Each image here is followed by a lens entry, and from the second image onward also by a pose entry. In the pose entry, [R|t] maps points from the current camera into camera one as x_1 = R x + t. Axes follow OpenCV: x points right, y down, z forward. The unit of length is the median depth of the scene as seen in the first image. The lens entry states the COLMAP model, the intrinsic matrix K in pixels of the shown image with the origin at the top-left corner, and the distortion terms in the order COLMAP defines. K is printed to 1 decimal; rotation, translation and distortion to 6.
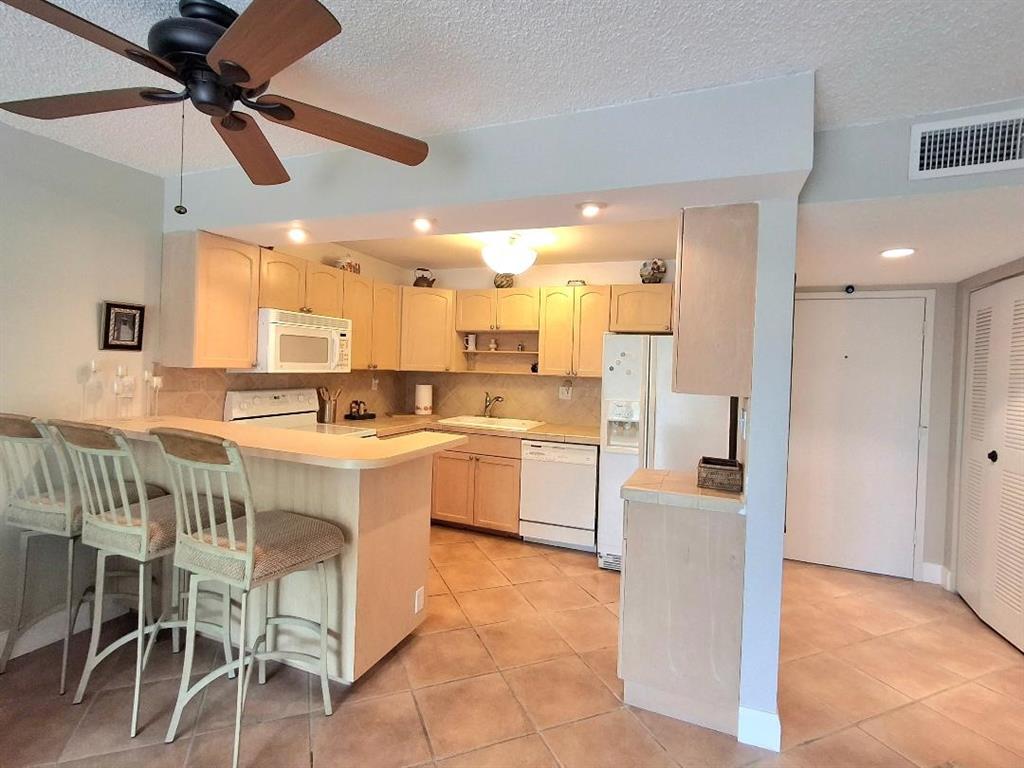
lens RADIAL K [[494.4, 0, 510.2], [0, 494.4, 376.1], [0, 0, 1]] dist [-0.003284, 0.000294]
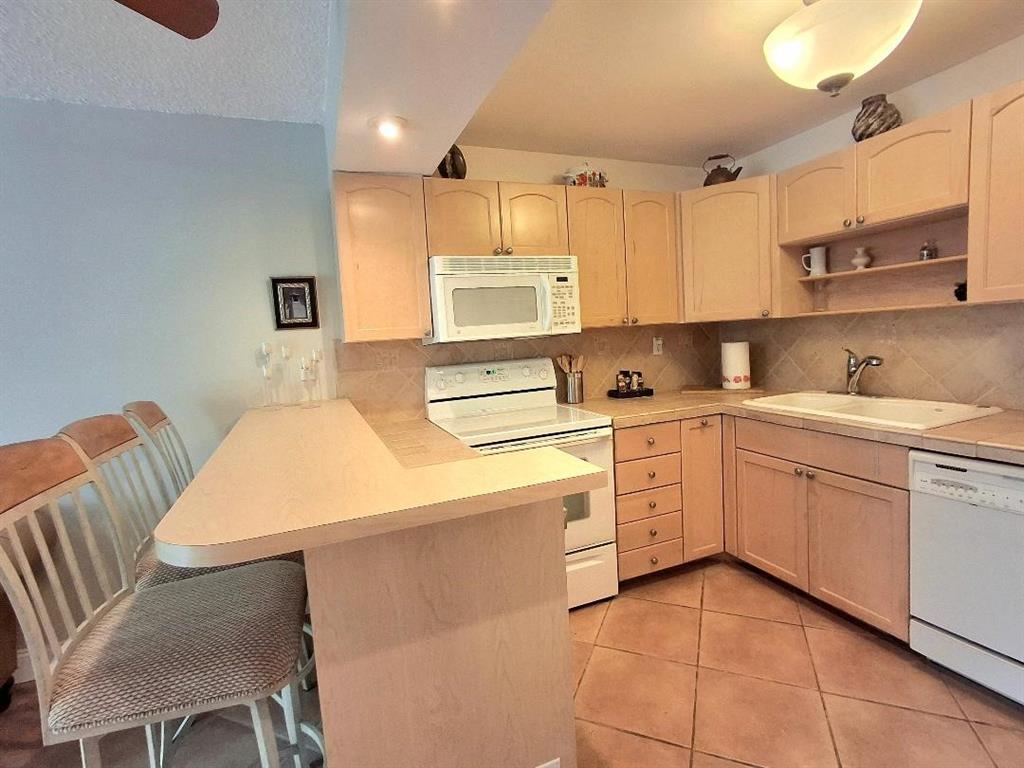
lens RADIAL K [[494.4, 0, 510.2], [0, 494.4, 376.1], [0, 0, 1]] dist [-0.003284, 0.000294]
pose [[0.694233, -0.013784, -0.719618, 0.114449], [0.069852, 0.996387, 0.048302, 0.014310], [0.716352, -0.083799, 0.692688, 0.497535]]
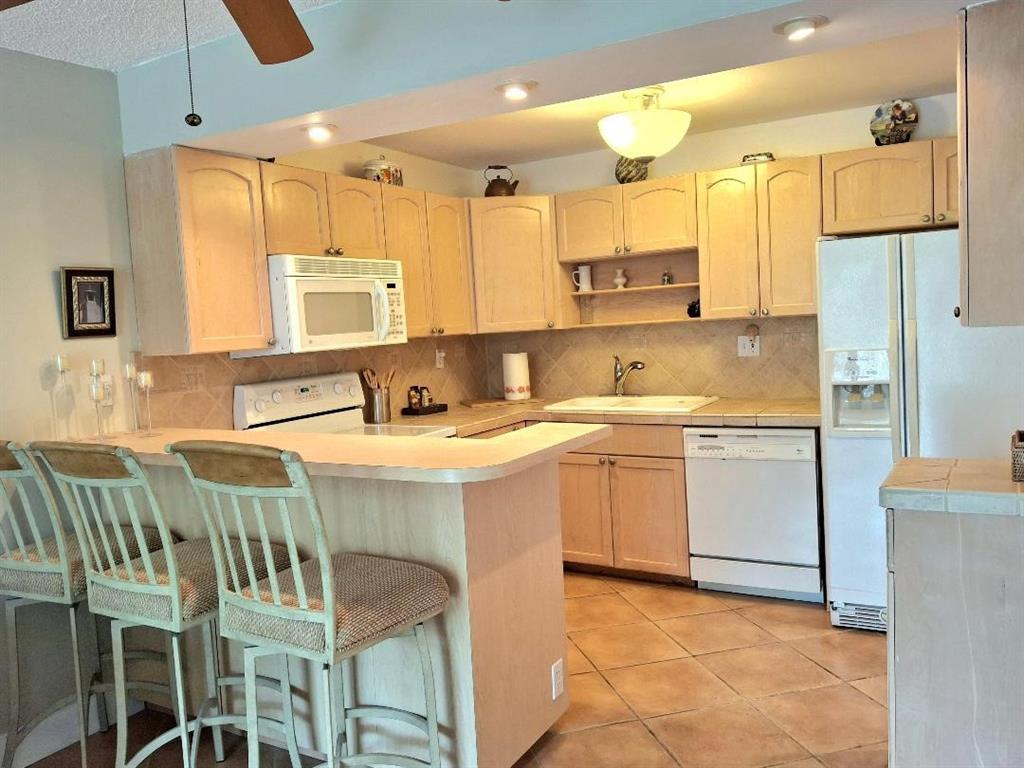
lens RADIAL K [[805.8, 0, 515.8], [0, 805.8, 393.2], [0, 0, 1]] dist [0.119275, -0.230625]
pose [[0.986434, -0.076699, -0.145136, -0.038772], [0.087072, 0.993979, 0.066516, 0.000340], [0.139160, -0.078251, 0.987173, -0.032176]]
